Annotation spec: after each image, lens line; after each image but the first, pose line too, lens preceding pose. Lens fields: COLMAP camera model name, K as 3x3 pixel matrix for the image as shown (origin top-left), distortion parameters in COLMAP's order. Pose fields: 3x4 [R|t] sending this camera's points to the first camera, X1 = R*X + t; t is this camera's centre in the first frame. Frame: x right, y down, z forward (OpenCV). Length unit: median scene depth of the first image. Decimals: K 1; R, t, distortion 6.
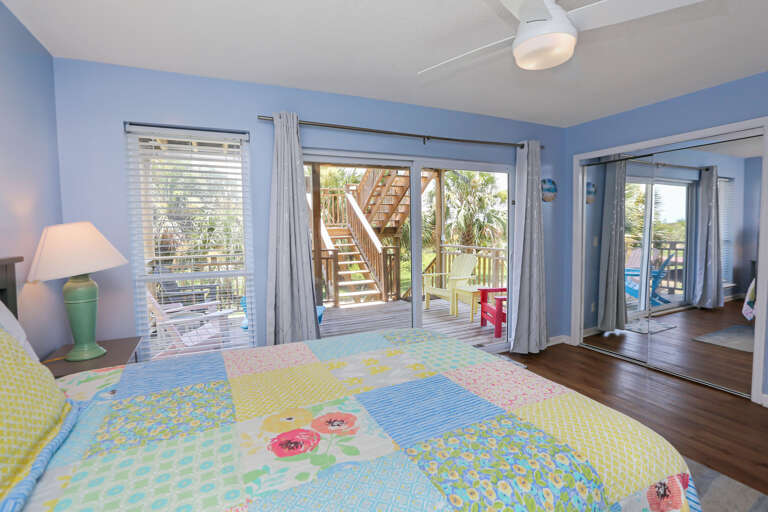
lens RADIAL K [[373.7, 0, 385.0], [0, 373.7, 250.5], [0, 0, 1]] dist [-0.041224, 0.000110]
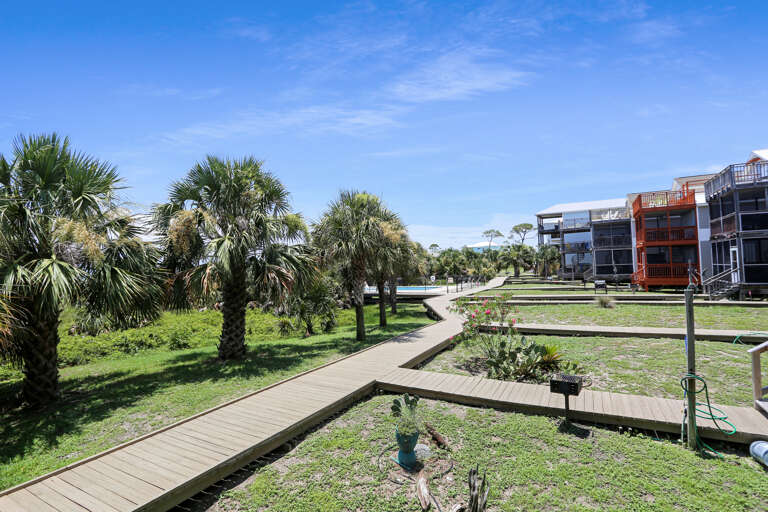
lens RADIAL K [[373.7, 0, 377.7], [0, 373.7, 255.2], [0, 0, 1]] dist [-0.041224, 0.000110]
pose [[0.823732, 0.016526, 0.566739, 0.077133], [0.036287, 0.995989, -0.081785, -0.032747], [-0.565817, 0.087934, 0.819828, 0.406135]]
